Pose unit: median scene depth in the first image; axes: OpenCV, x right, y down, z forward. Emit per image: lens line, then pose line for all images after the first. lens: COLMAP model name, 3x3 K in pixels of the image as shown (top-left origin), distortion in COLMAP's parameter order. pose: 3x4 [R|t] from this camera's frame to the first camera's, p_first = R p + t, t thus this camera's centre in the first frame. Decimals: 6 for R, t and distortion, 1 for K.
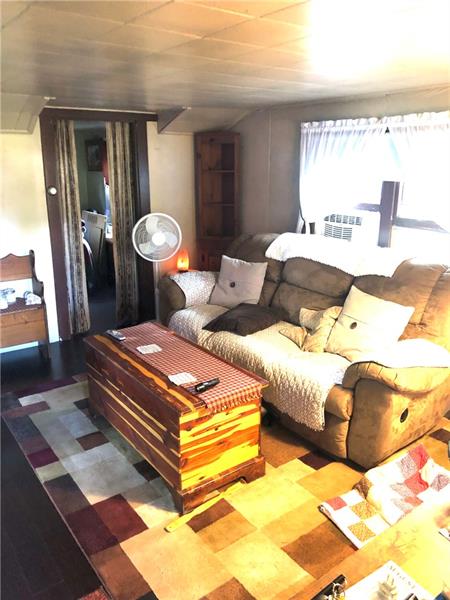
lens RADIAL K [[496.5, 0, 224.0], [0, 496.5, 298.4], [0, 0, 1]] dist [0.017029, -0.013824]
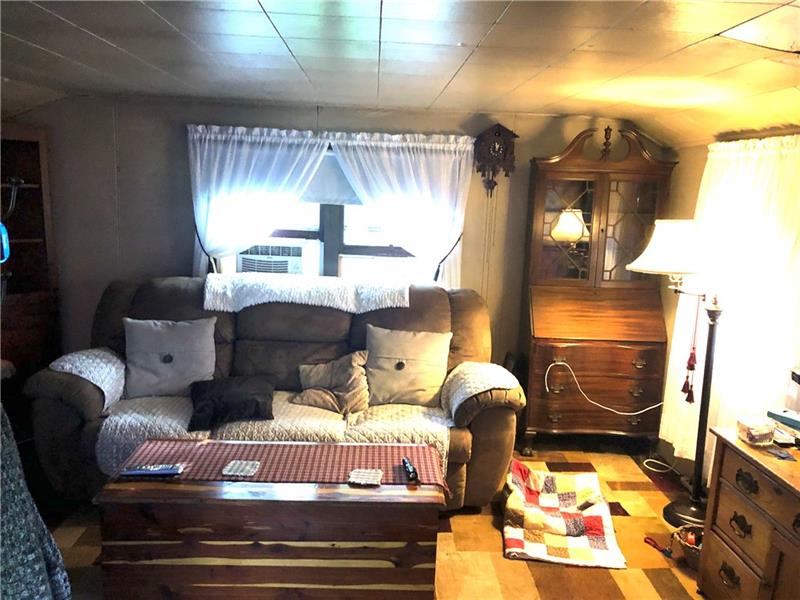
lens RADIAL K [[662.0, 0, 402.4], [0, 662.0, 301.5], [0, 0, 1]] dist [0.017029, -0.013824]
pose [[0.543208, -0.121404, 0.830774, -0.562624], [0.188533, 0.981859, 0.020210, -0.065283], [-0.818157, 0.145650, 0.556242, 0.266663]]
